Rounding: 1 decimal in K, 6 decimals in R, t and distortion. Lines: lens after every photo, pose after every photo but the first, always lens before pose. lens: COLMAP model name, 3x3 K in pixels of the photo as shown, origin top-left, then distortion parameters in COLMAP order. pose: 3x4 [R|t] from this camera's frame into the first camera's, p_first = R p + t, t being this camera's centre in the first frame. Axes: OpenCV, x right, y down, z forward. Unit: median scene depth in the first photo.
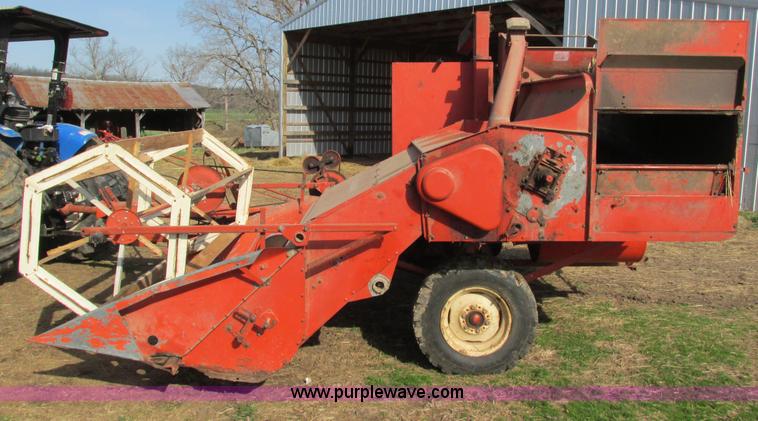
lens RADIAL K [[664.7, 0, 398.3], [0, 664.7, 179.0], [0, 0, 1]] dist [-0.044376, -0.003706]
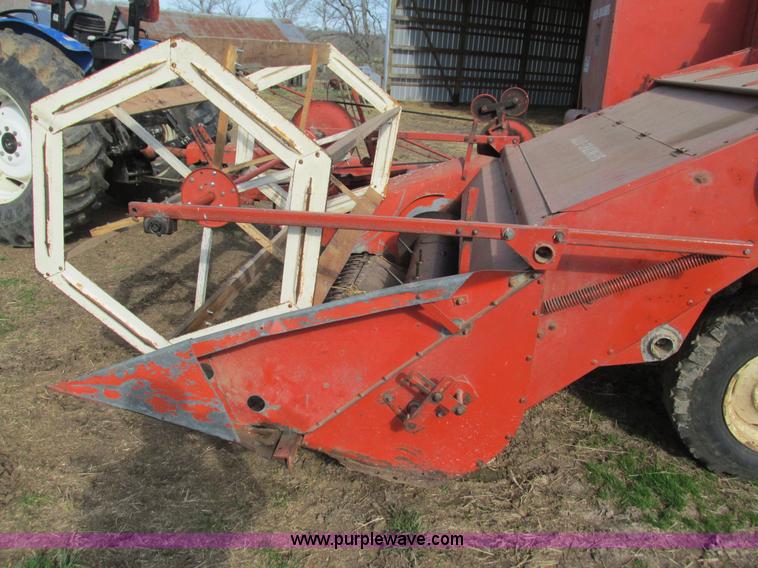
lens RADIAL K [[622.6, 0, 379.0], [0, 622.6, 284.0], [0, 0, 1]] dist [-0.051591, 0.016913]
pose [[0.985136, 0.094532, -0.143425, -0.186746], [-0.056598, 0.966958, 0.248572, 0.001310], [0.162184, -0.236760, 0.957936, 0.490997]]
